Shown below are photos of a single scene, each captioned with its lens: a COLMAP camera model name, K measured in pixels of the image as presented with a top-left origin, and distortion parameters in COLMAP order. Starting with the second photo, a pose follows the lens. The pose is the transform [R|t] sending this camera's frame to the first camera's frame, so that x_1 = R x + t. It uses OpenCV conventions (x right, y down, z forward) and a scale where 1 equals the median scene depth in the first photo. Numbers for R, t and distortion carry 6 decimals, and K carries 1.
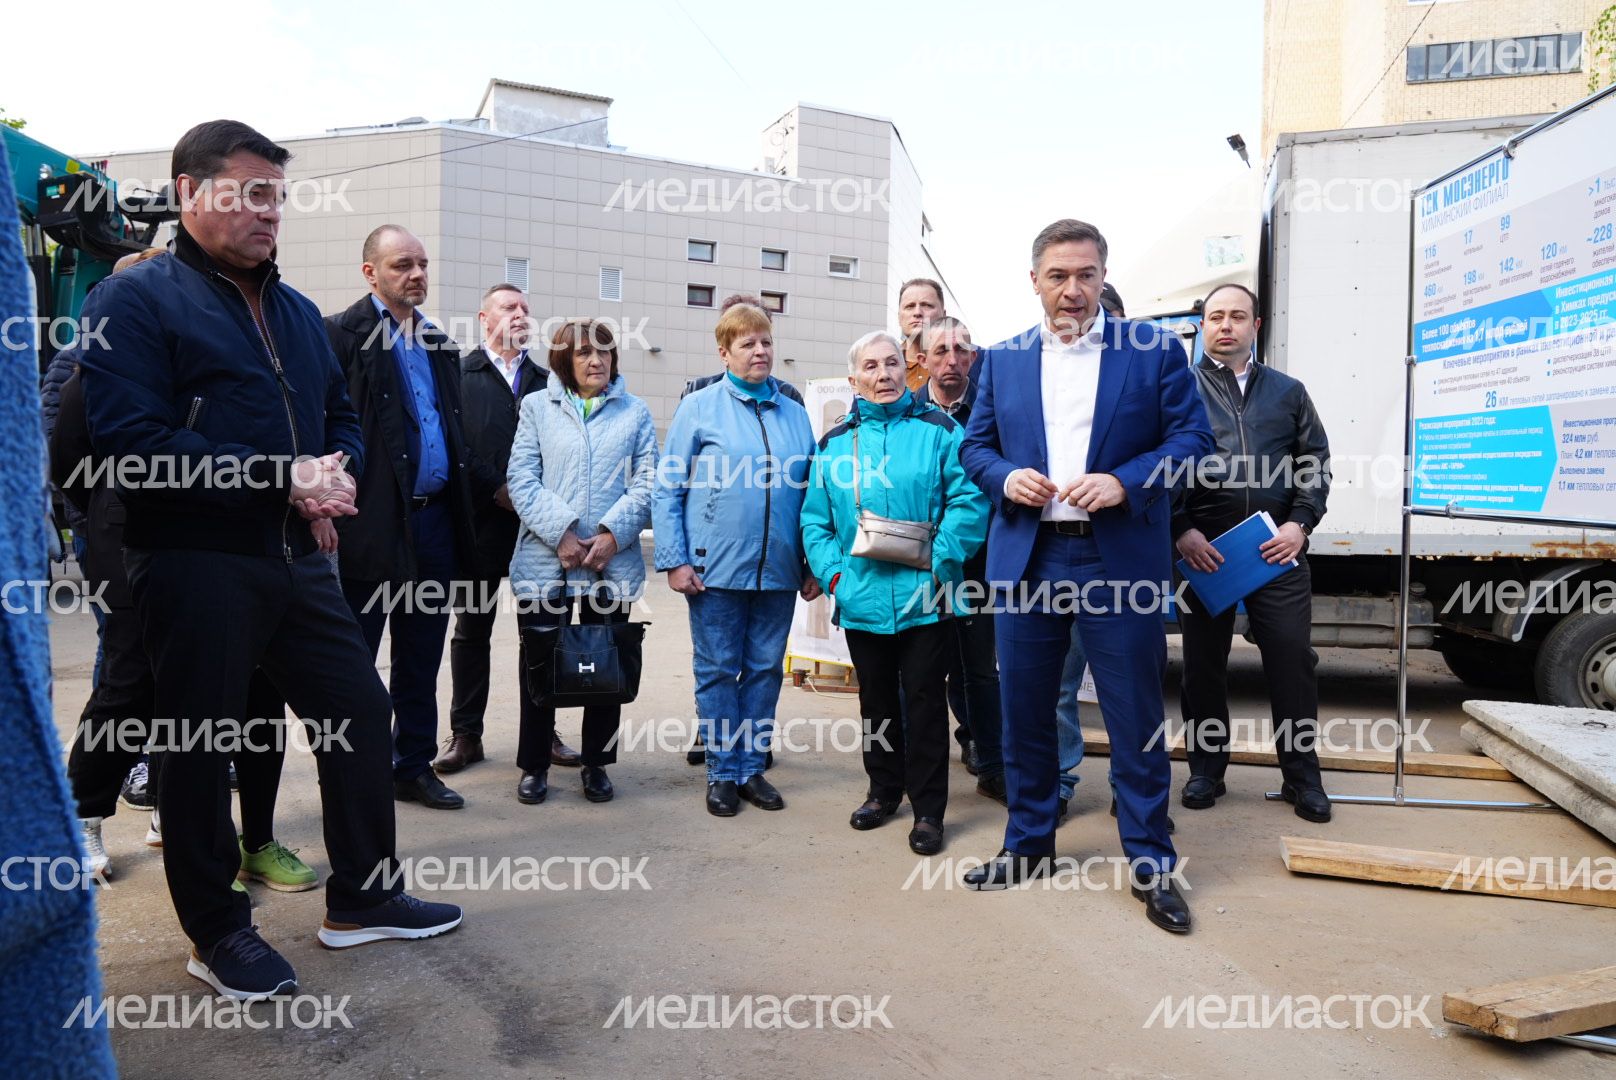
lens RADIAL K [[1093.9, 0, 803.3], [0, 1093.9, 527.6], [0, 0, 1]] dist [-0.017921, 0.009352]
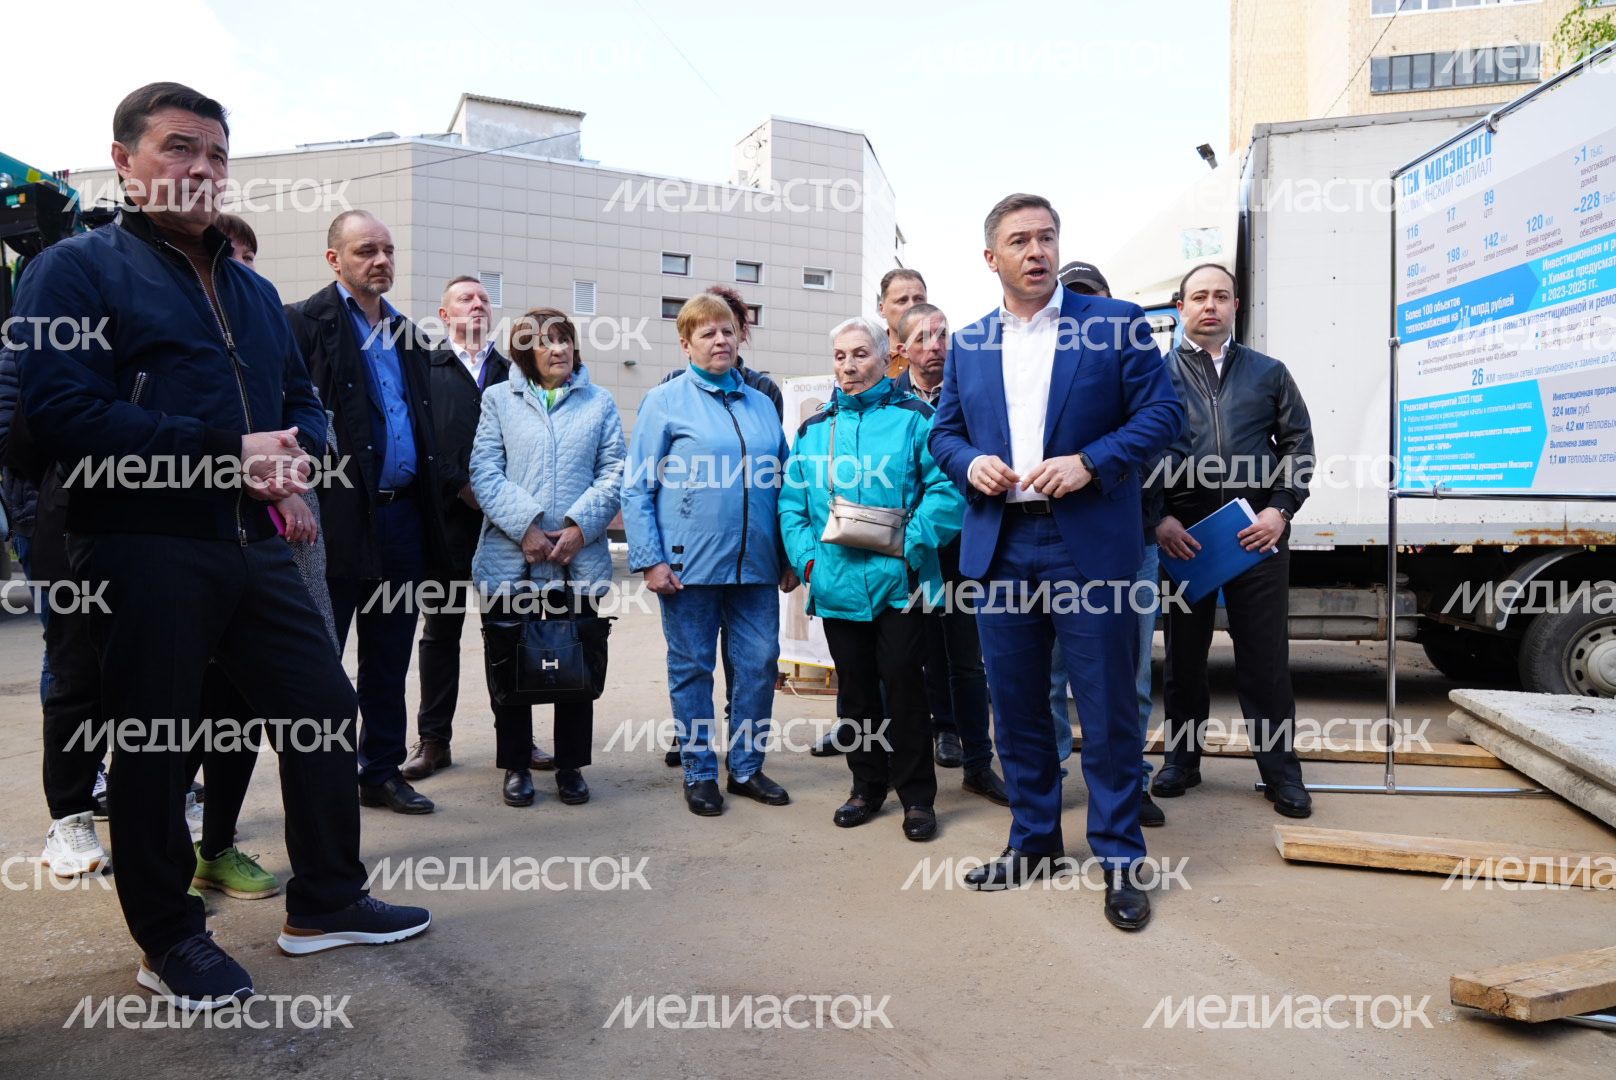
lens RADIAL K [[1093.9, 0, 804.3], [0, 1093.9, 528.2], [0, 0, 1]] dist [-0.017921, 0.009352]
pose [[0.999696, -0.012007, 0.021531, -0.001266], [0.012264, 0.999855, -0.011849, 0.020310], [-0.021385, 0.012110, 0.999698, 0.023805]]
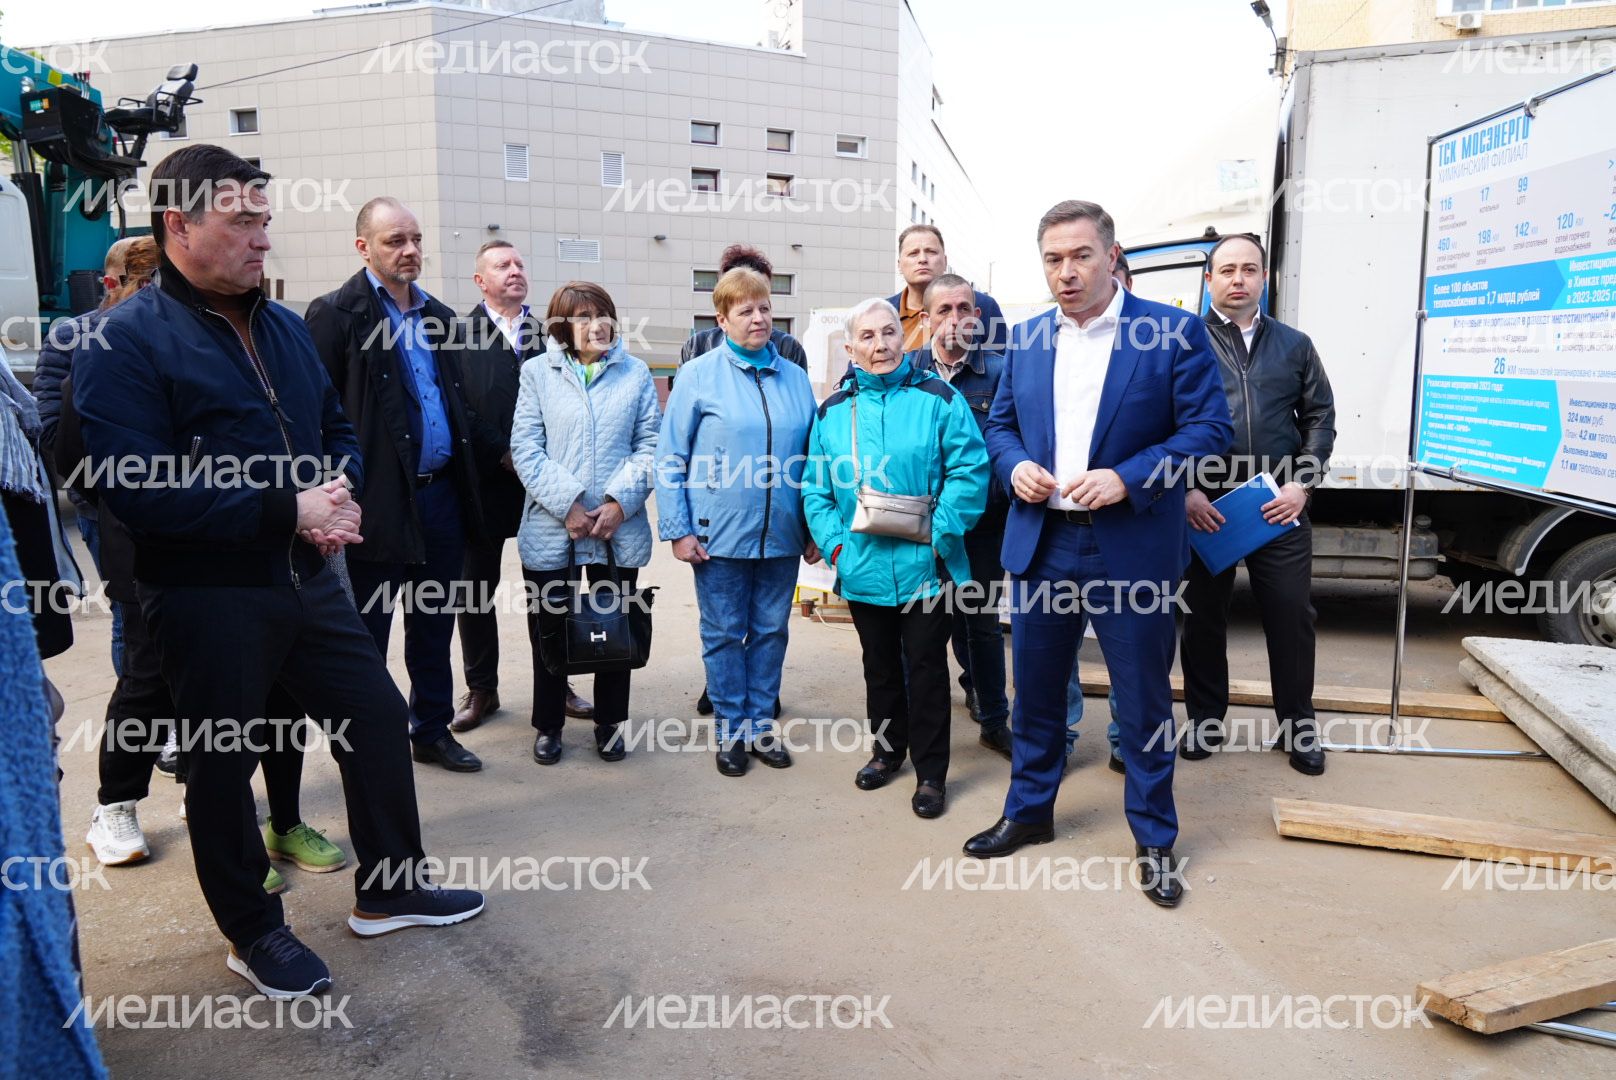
lens RADIAL K [[1093.9, 0, 803.1], [0, 1093.9, 525.4], [0, 0, 1]] dist [-0.017921, 0.009352]
pose [[0.999788, -0.016260, -0.012624, 0.009482], [0.017491, 0.994369, 0.104522, -0.076160], [0.010854, -0.104721, 0.994442, -0.002414]]
